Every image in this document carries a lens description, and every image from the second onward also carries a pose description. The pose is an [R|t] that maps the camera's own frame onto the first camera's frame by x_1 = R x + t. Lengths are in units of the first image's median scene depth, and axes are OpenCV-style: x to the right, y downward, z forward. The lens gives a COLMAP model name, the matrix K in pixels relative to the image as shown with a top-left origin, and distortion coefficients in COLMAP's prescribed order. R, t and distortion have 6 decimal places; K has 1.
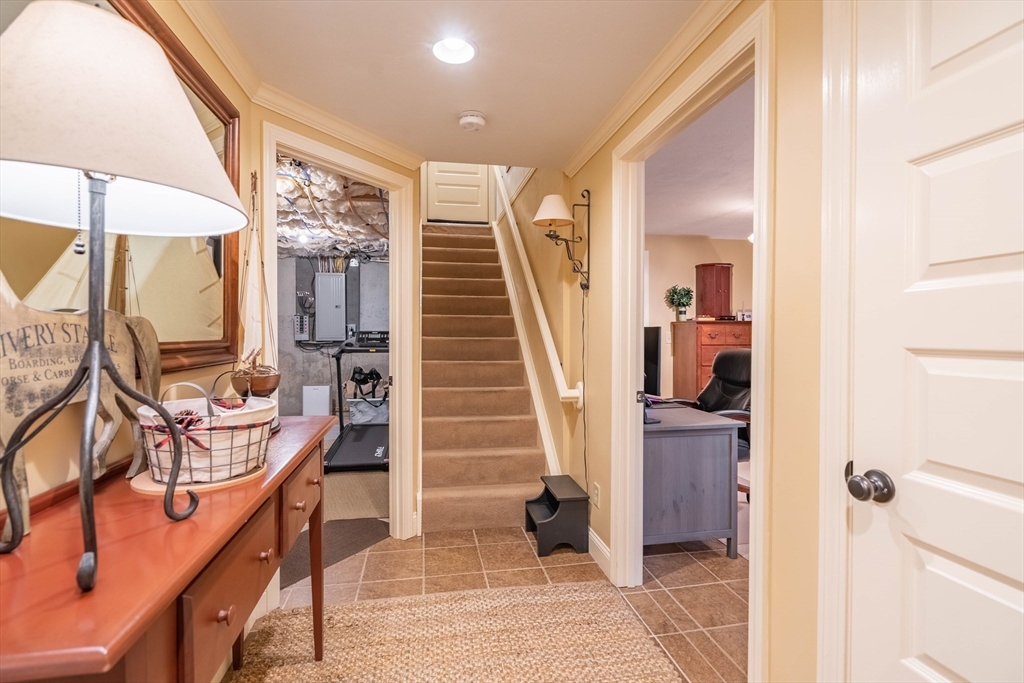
lens RADIAL K [[479.9, 0, 503.2], [0, 479.9, 338.7], [0, 0, 1]] dist [-0.003088, -0.000852]
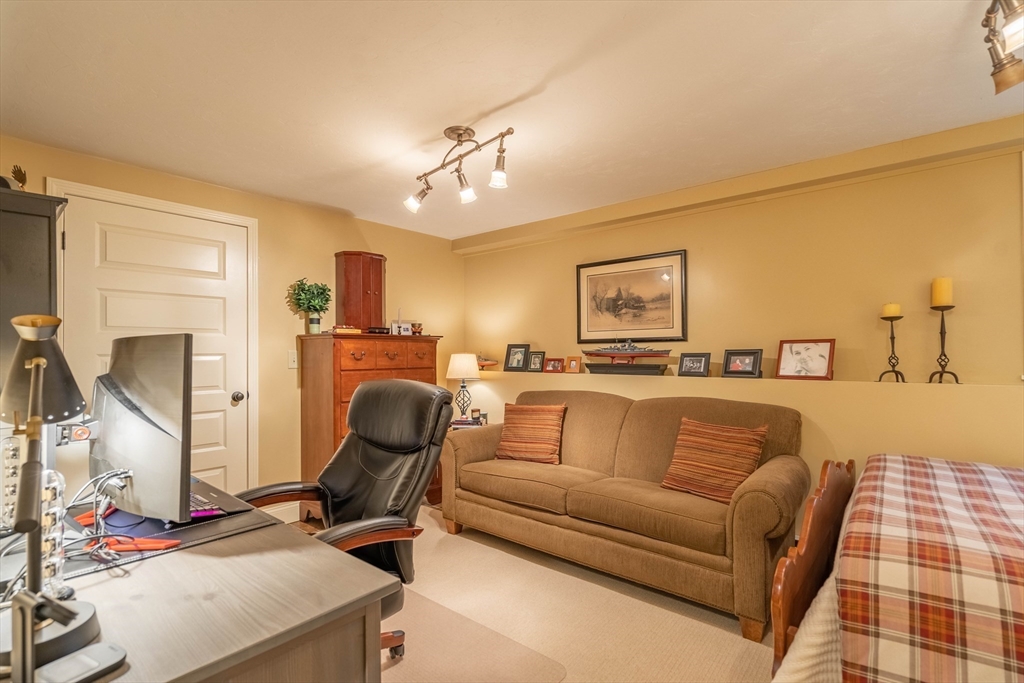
lens RADIAL K [[479.9, 0, 507.1], [0, 479.9, 347.9], [0, 0, 1]] dist [-0.003088, -0.000852]
pose [[0.776097, -0.001027, 0.630612, 0.164978], [0.009959, 0.999894, -0.010628, -0.008034], [-0.630534, 0.014529, 0.776025, 0.325347]]
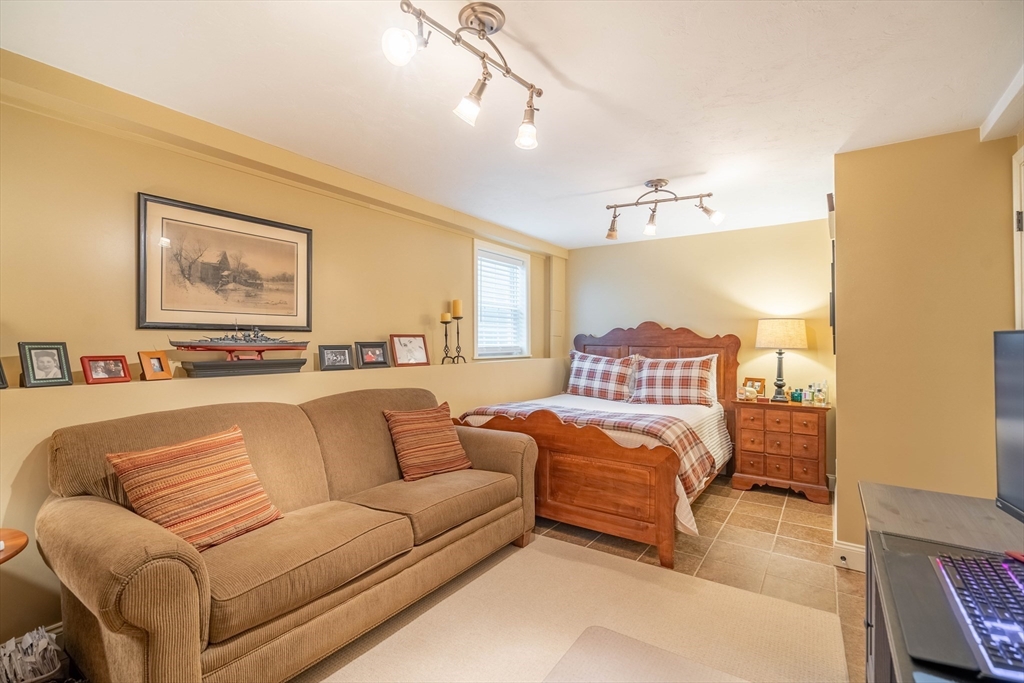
lens RADIAL K [[479.9, 0, 490.3], [0, 479.9, 336.8], [0, 0, 1]] dist [-0.003088, -0.000852]
pose [[-0.701523, 0.002471, 0.712643, 0.181709], [-0.001900, 0.999984, -0.005338, -0.010757], [-0.712645, -0.005099, -0.701507, 0.650896]]
